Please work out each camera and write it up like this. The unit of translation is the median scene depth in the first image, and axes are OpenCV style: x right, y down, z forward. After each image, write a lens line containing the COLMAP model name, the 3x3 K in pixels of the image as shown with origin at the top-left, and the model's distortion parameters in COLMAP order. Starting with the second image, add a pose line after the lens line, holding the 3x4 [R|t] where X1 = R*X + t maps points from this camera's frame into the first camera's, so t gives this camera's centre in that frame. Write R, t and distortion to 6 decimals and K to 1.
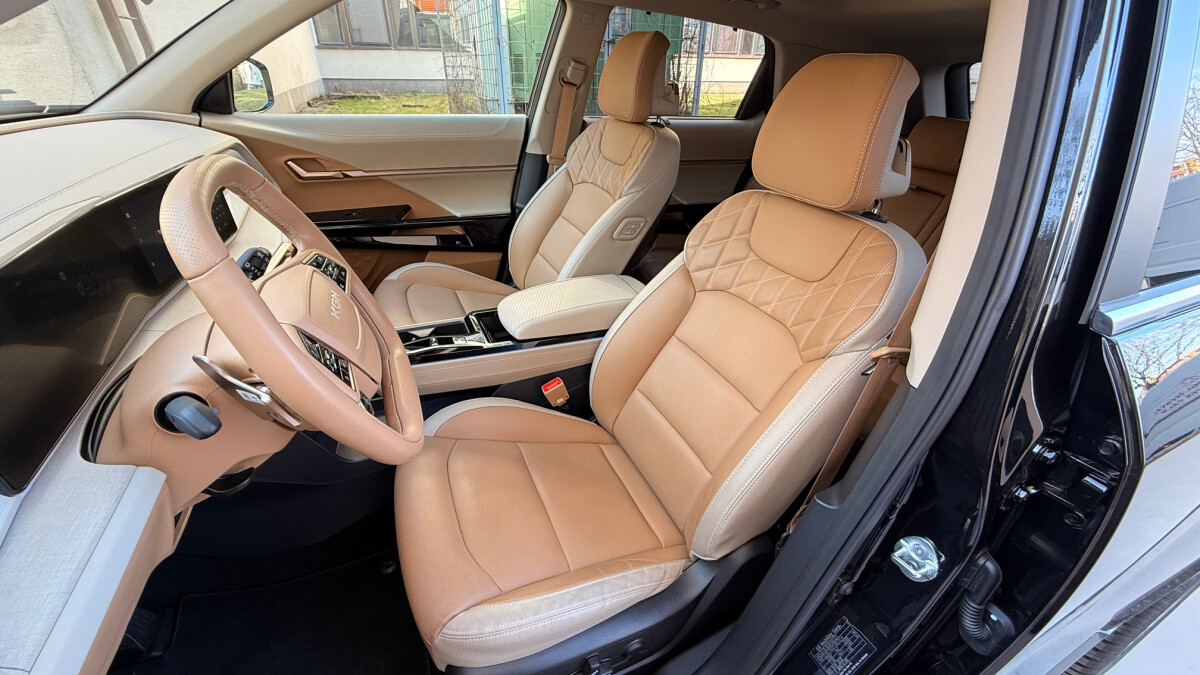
lens RADIAL K [[475.2, 0, 597.6], [0, 475.2, 335.5], [0, 0, 1]] dist [0.000089, -0.000236]
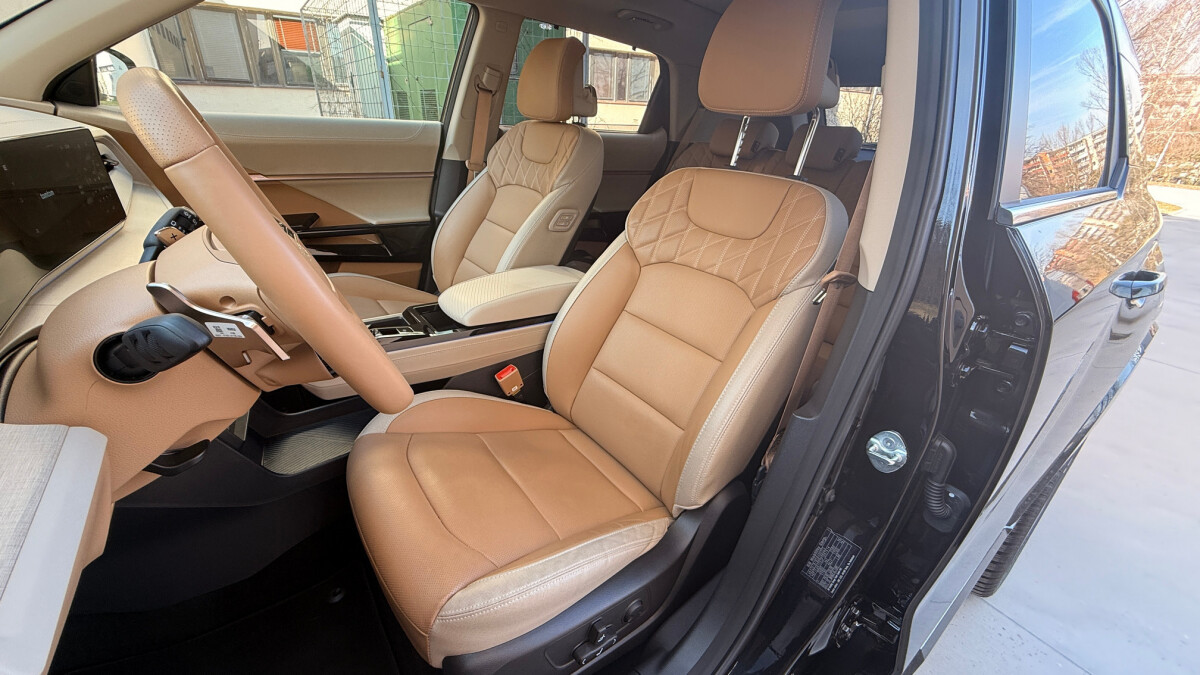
lens RADIAL K [[475.2, 0, 597.6], [0, 475.2, 335.5], [0, 0, 1]] dist [0.000089, -0.000236]
pose [[0.975625, -0.081679, 0.203676, -0.110499], [0.096719, 0.993187, -0.065002, 0.115963], [-0.196979, 0.083117, 0.976878, 0.012314]]
